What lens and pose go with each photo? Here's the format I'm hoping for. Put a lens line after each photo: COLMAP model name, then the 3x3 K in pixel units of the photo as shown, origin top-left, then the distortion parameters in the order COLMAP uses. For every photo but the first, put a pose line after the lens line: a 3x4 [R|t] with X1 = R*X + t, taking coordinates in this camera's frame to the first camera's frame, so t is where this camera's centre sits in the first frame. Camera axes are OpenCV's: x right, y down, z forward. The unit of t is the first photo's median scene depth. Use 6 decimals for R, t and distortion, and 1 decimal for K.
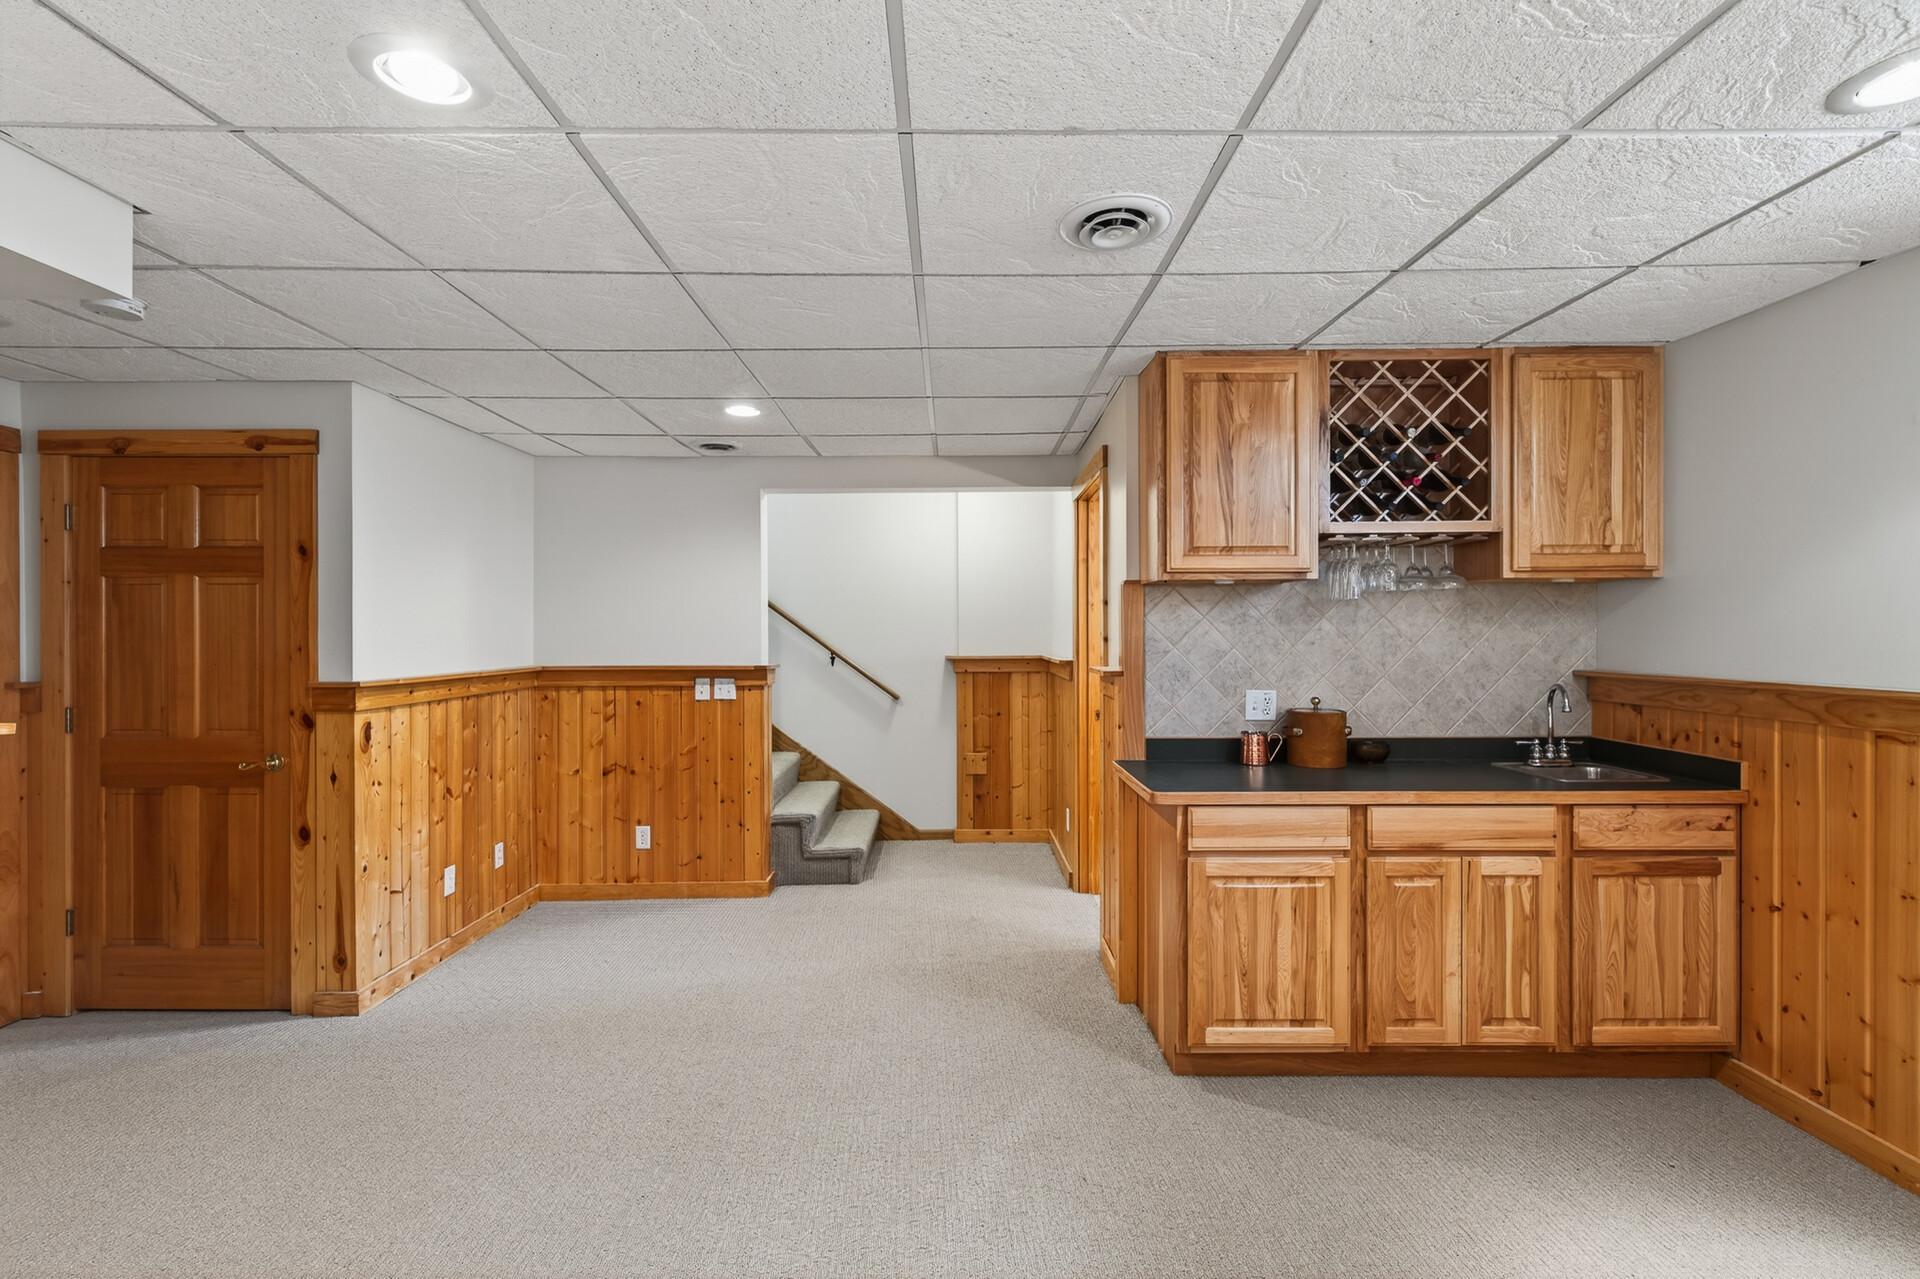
lens RADIAL K [[870.5, 0, 957.2], [0, 870.5, 637.7], [0, 0, 1]] dist [-0.002677, -0.000437]
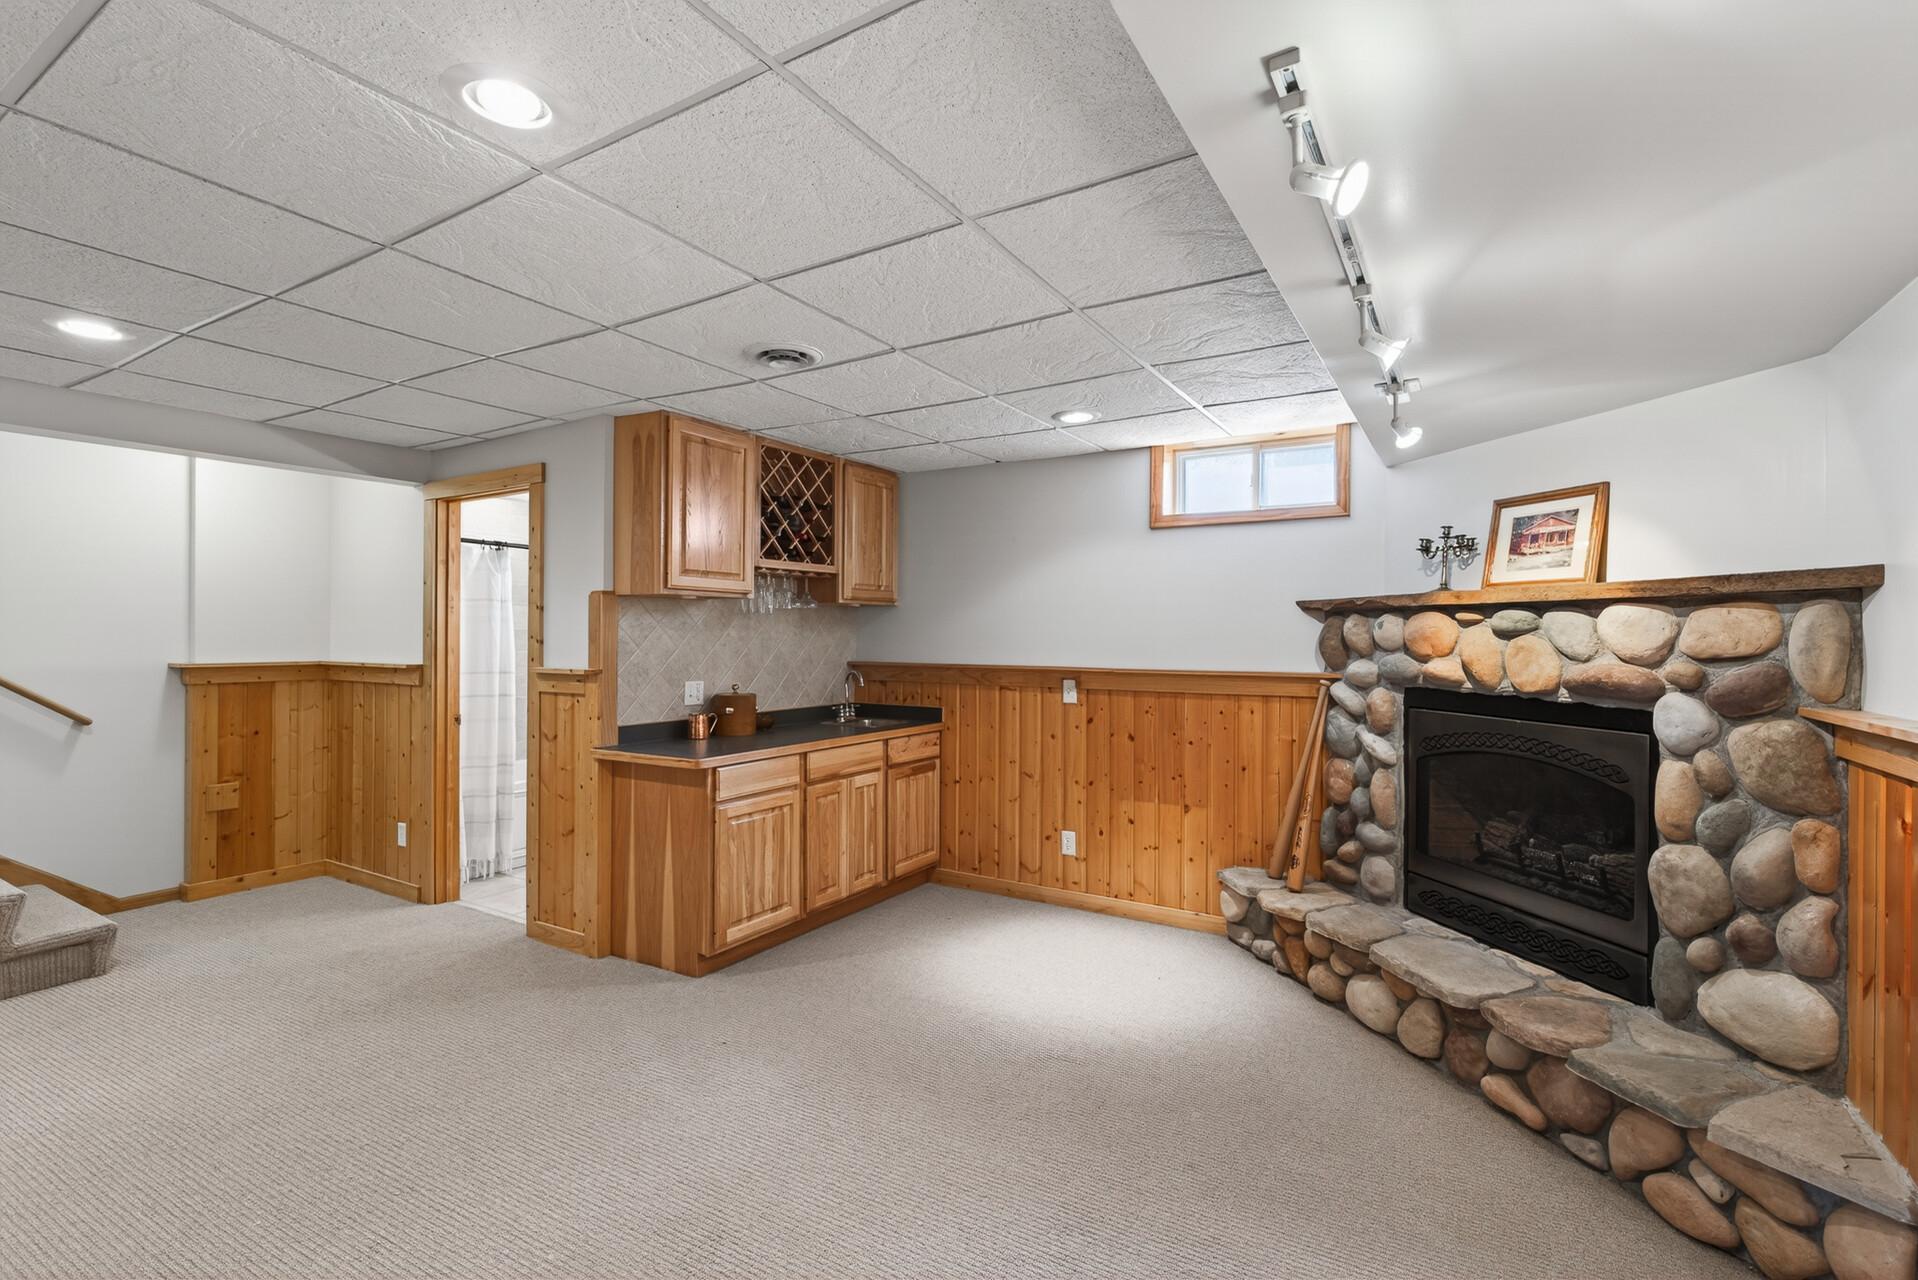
lens RADIAL K [[869.6, 0, 954.9], [0, 869.6, 639.7], [0, 0, 1]] dist [-0.002677, -0.000437]
pose [[0.521170, 0.002370, 0.853449, -0.612800], [0.000017, 0.999996, -0.002787, 0.002172], [-0.853453, 0.001467, 0.521168, -0.001160]]
